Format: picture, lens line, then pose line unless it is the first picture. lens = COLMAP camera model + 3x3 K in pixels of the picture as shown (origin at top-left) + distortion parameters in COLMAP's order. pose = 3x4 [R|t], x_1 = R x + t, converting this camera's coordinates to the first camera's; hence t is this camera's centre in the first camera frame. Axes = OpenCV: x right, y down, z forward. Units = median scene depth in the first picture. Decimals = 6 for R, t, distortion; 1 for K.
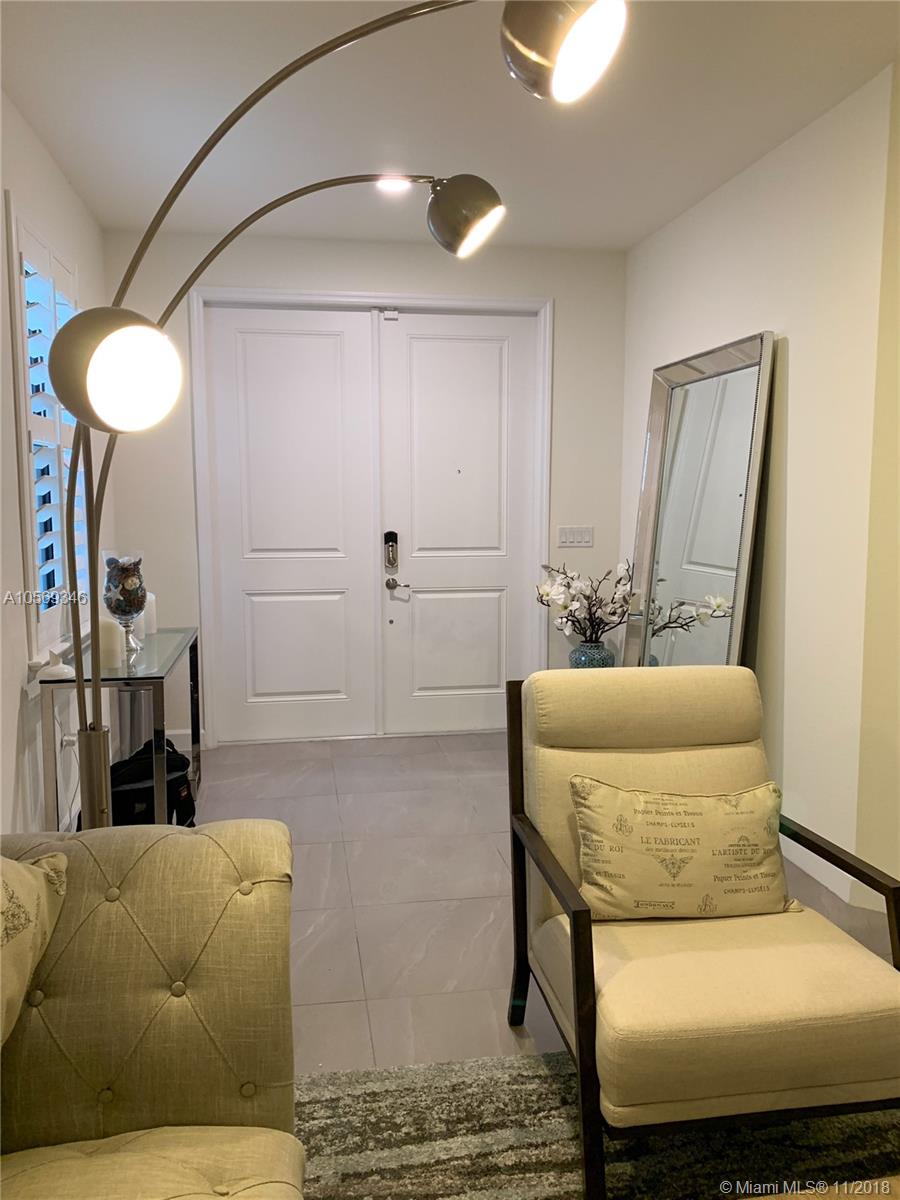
lens RADIAL K [[942.0, 0, 450.0], [0, 942.0, 600.0], [0, 0, 1]] dist [0.020128, -0.028504]
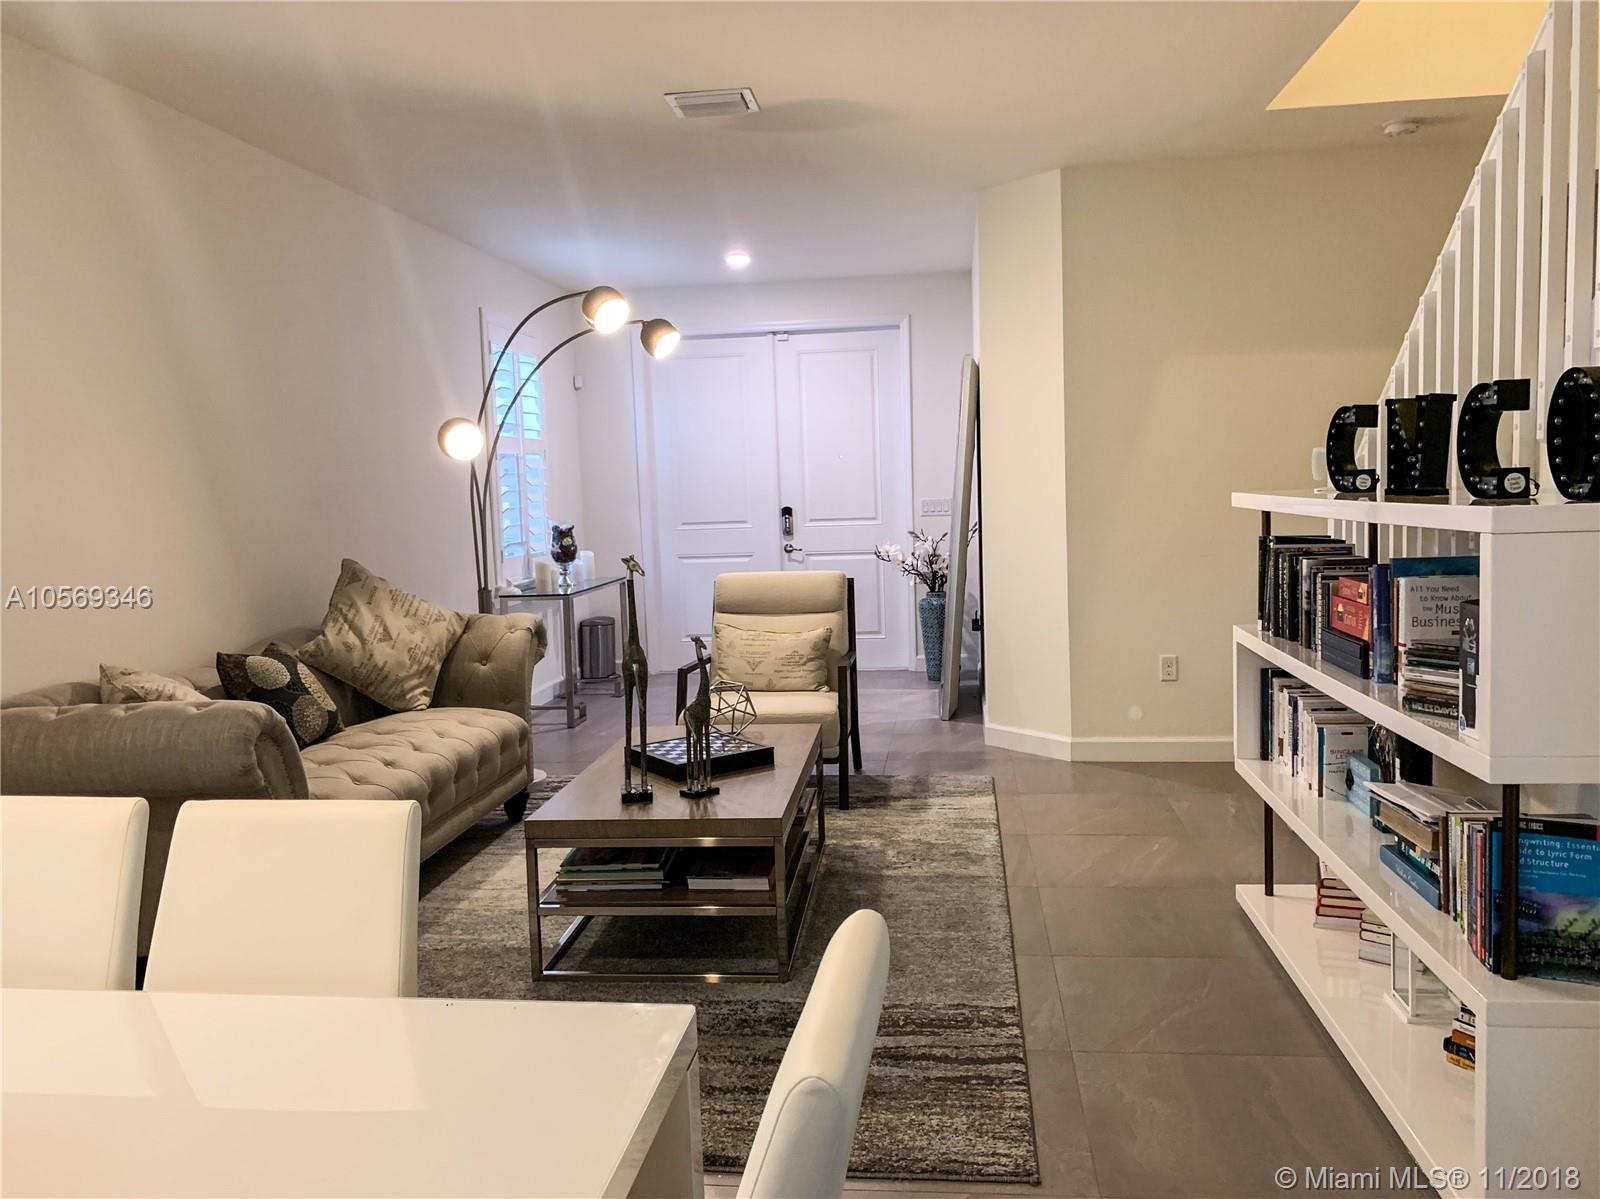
lens RADIAL K [[1211.7, 0, 793.4], [0, 1211.7, 587.3], [0, 0, 1]] dist [0.201493, -0.449640]
pose [[0.957667, -0.006244, -0.287812, 0.427098], [0.000292, 0.999785, -0.020716, 0.071384], [0.287880, 0.019755, 0.957463, -0.574489]]
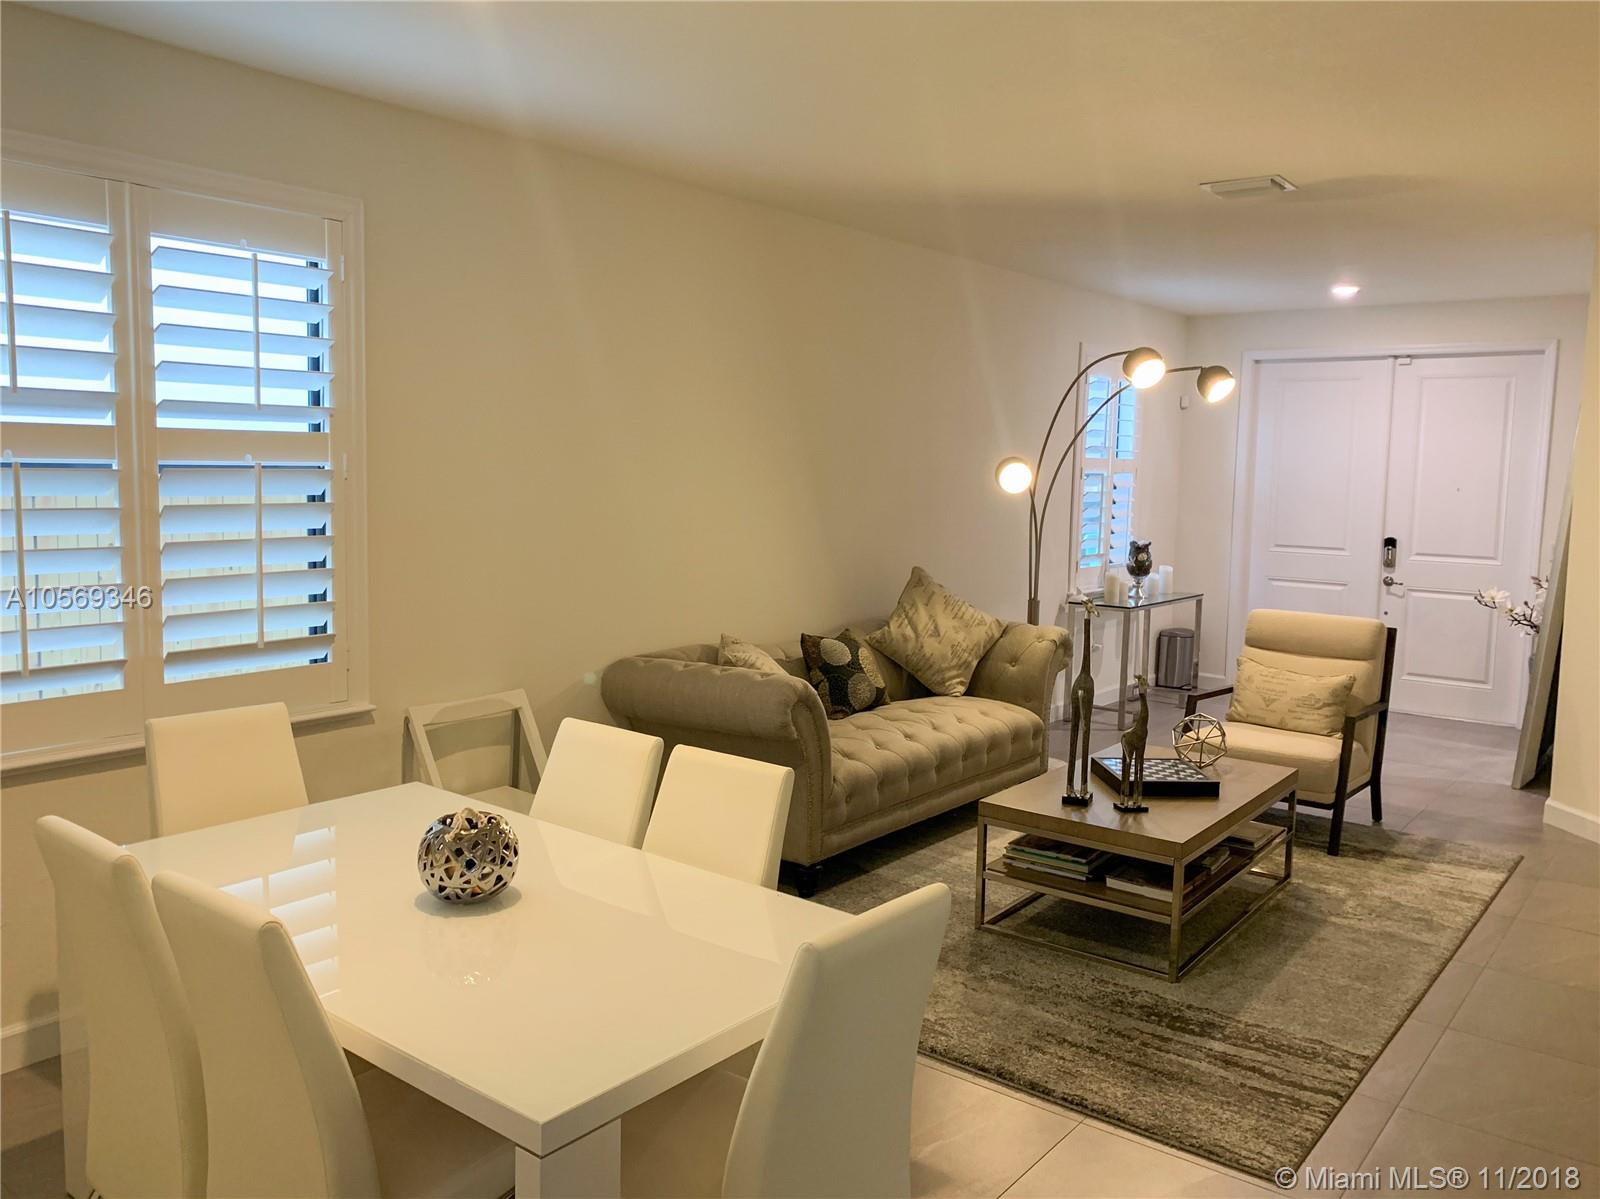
lens RADIAL K [[1229.0, 0, 802.7], [0, 1229.0, 595.4], [0, 0, 1]] dist [-0.005553, 0.011950]
pose [[0.673635, 0.095232, -0.732903, 0.608297], [-0.106527, 0.993819, 0.031223, 0.032867], [0.731347, 0.057041, 0.679616, -0.635457]]
